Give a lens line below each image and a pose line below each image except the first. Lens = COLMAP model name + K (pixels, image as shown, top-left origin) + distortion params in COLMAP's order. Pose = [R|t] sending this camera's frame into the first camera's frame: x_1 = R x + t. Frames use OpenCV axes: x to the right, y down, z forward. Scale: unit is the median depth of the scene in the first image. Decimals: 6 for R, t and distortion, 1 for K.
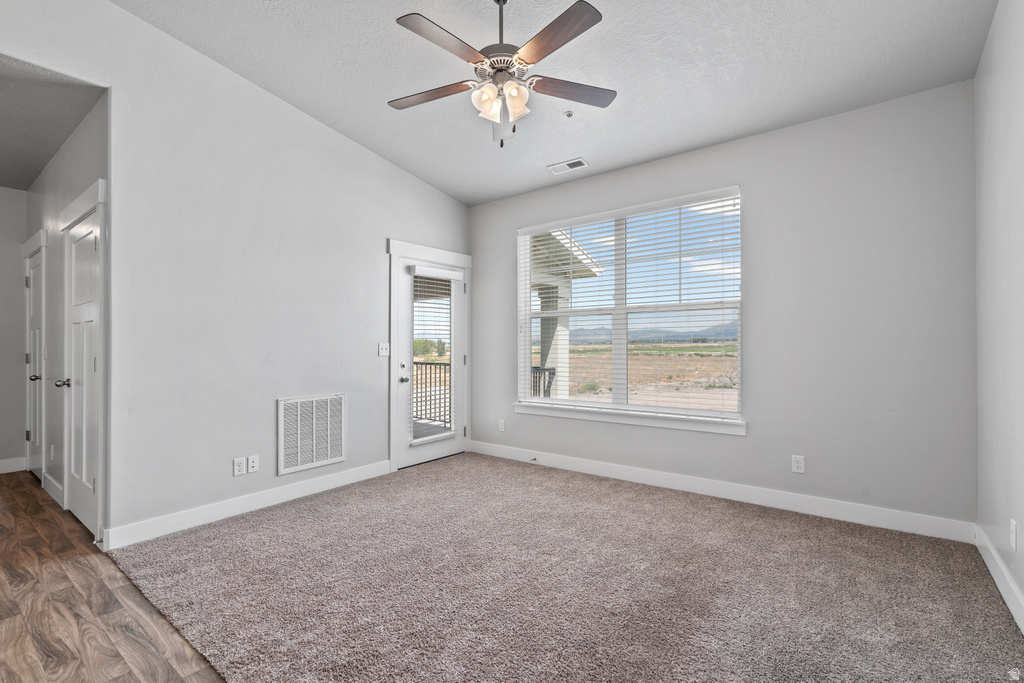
lens RADIAL K [[464.1, 0, 512.0], [0, 464.1, 341.5], [0, 0, 1]] dist [-0.001881, -0.000353]
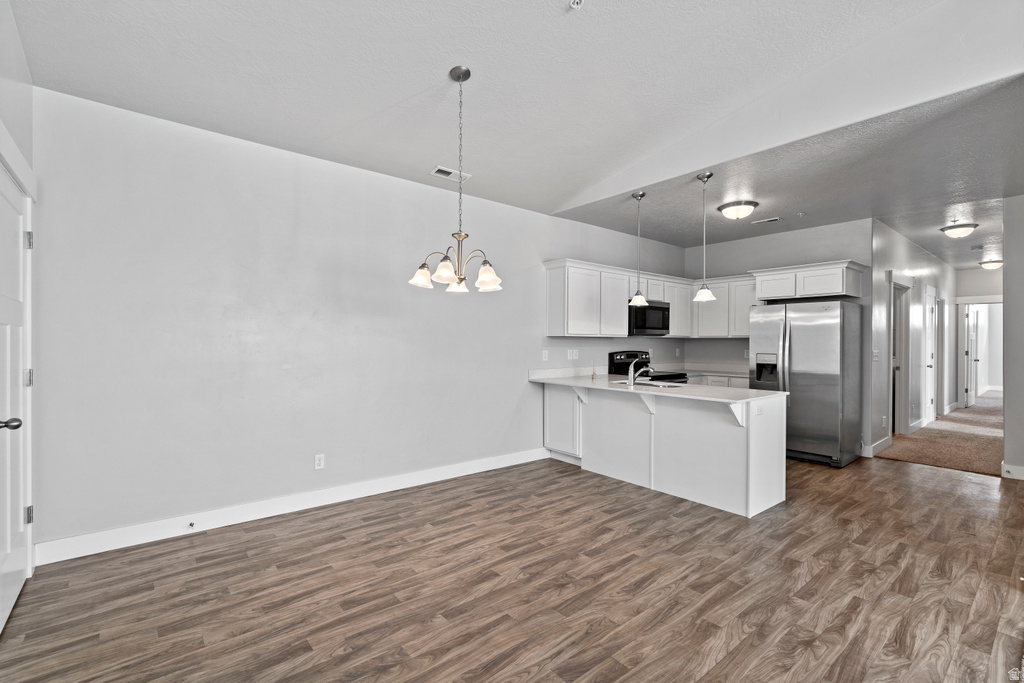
lens RADIAL K [[464.1, 0, 512.0], [0, 464.1, 341.5], [0, 0, 1]] dist [-0.001881, -0.000353]
pose [[-0.224513, 0.006936, -0.974447, 0.244329], [0.003772, 0.999973, 0.006249, -0.049398], [0.974464, -0.002272, -0.224533, 0.273935]]
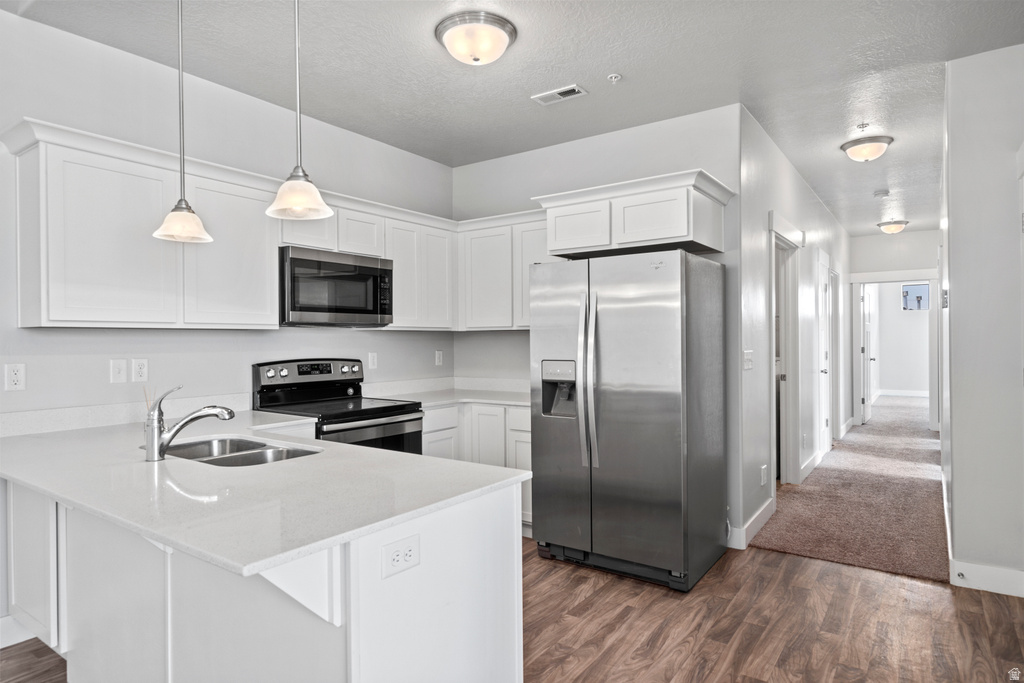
lens RADIAL K [[596.4, 0, 512.0], [0, 596.4, 341.5], [0, 0, 1]] dist [0.001526, 0.000009]
pose [[0.041734, 0.009559, -0.999083, -0.845833], [0.014289, 0.999846, 0.010163, -0.031976], [0.999027, -0.014700, 0.041591, 0.824902]]
